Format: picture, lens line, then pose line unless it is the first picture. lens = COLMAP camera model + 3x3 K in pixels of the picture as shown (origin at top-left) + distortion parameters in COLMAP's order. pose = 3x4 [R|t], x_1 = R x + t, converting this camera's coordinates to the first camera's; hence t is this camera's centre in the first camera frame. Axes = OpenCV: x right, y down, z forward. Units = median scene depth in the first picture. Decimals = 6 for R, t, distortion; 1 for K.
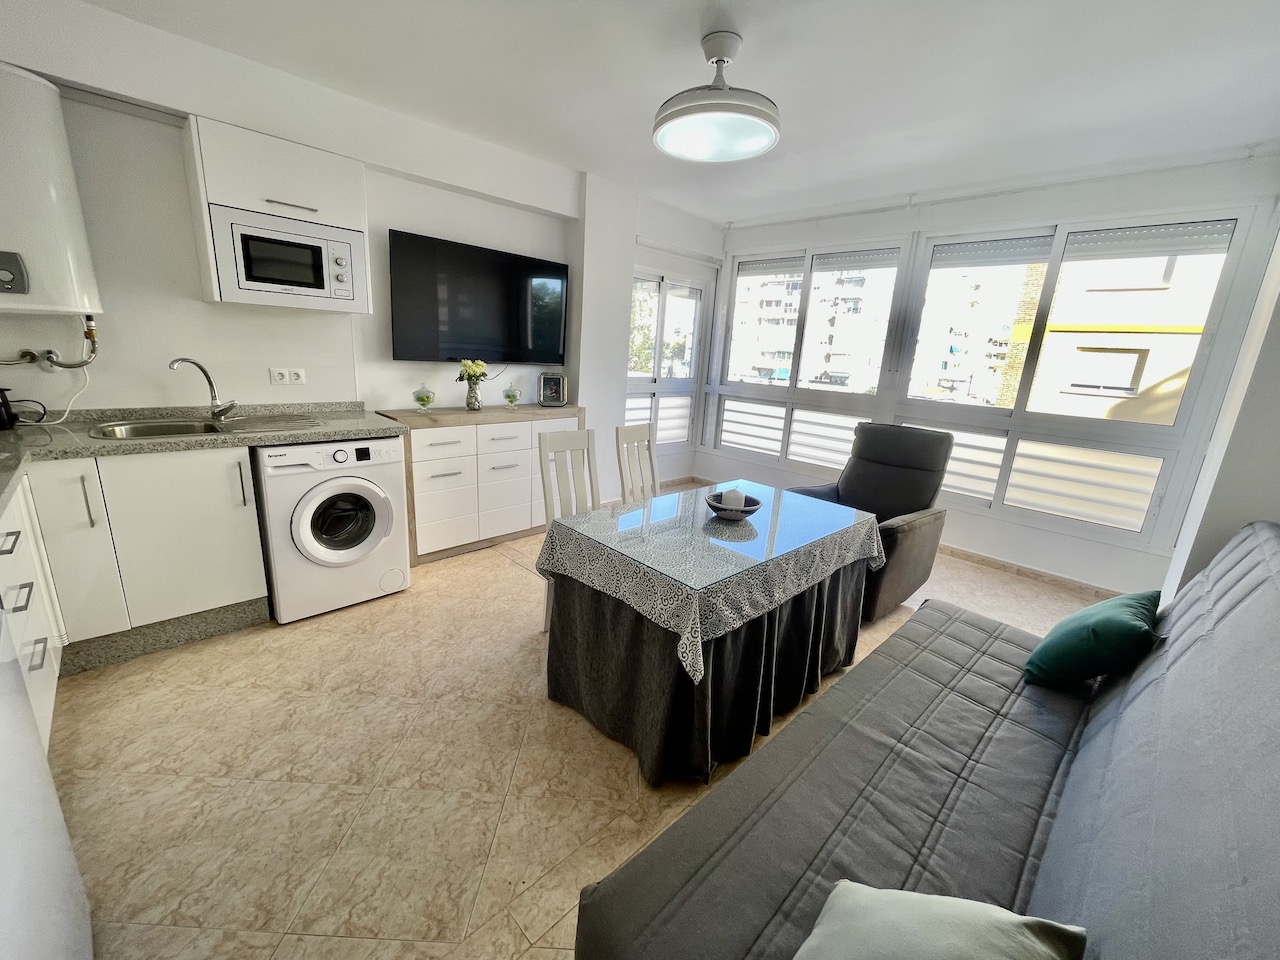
lens RADIAL K [[513.2, 0, 632.4], [0, 513.2, 477.4], [0, 0, 1]] dist [0.002228, -0.000756]
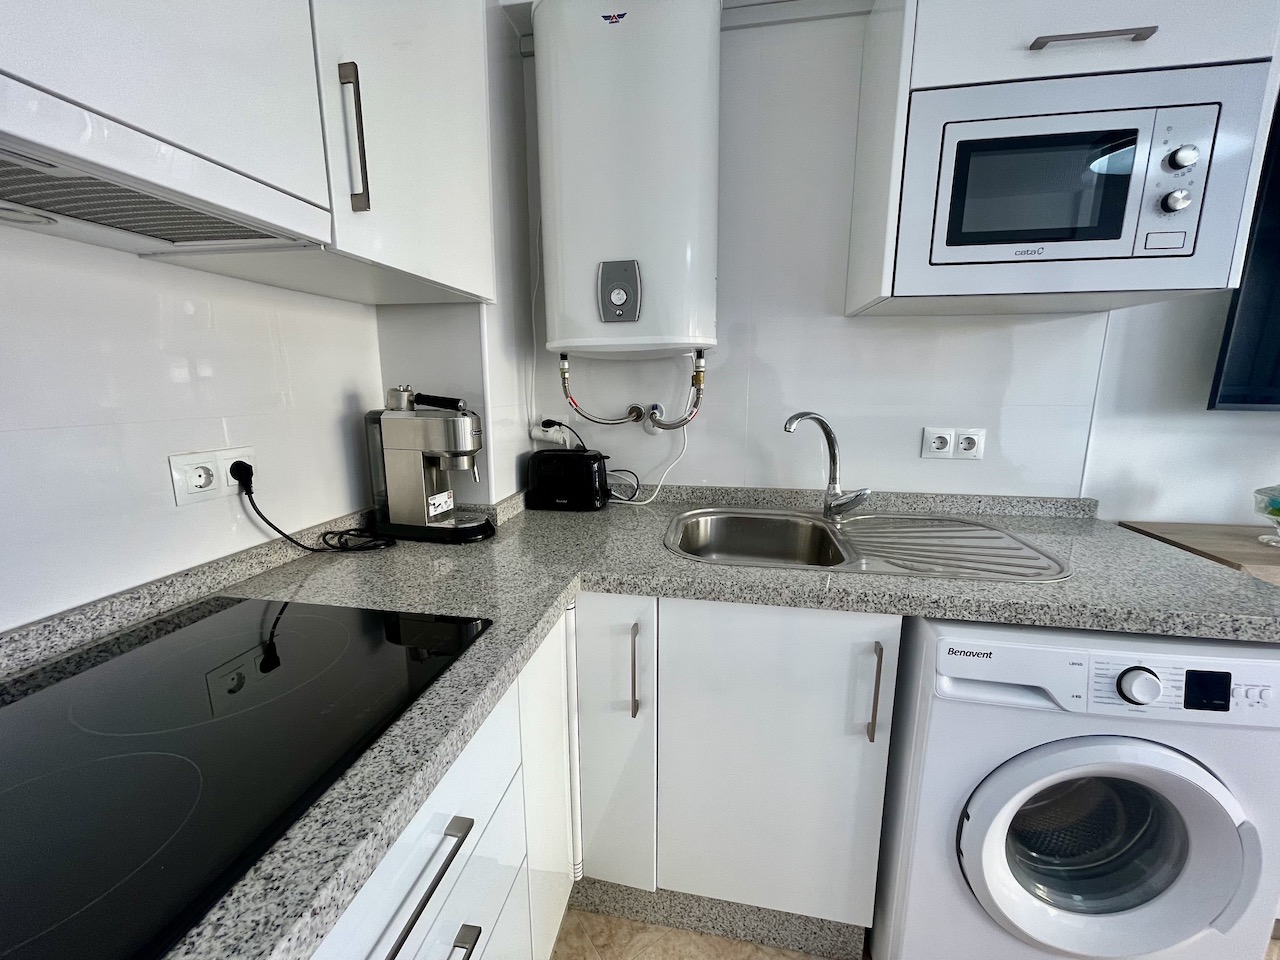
lens RADIAL K [[513.2, 0, 632.8], [0, 513.2, 478.8], [0, 0, 1]] dist [0.002228, -0.000756]
pose [[0.573738, 0.089954, -0.814084, -0.524079], [-0.167700, 0.985795, -0.009262, -0.124622], [0.801687, 0.141836, 0.580673, 0.538867]]
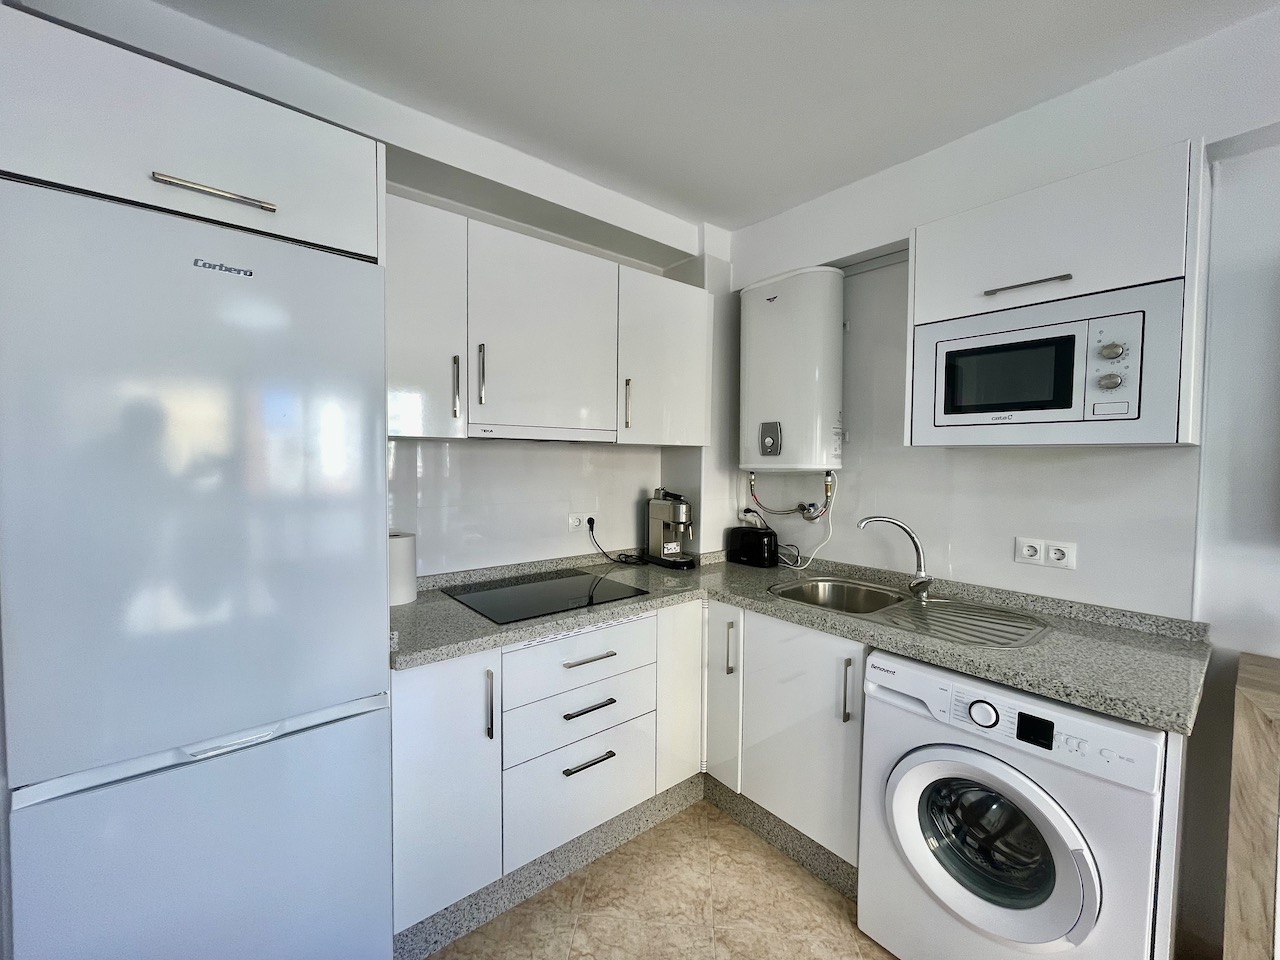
lens RADIAL K [[513.2, 0, 635.0], [0, 513.2, 479.4], [0, 0, 1]] dist [0.002228, -0.000756]
pose [[-0.088028, -0.021990, -0.995875, -0.015244], [-0.260167, 0.965562, 0.001676, -0.189690], [0.961543, 0.259241, -0.090718, 0.686768]]
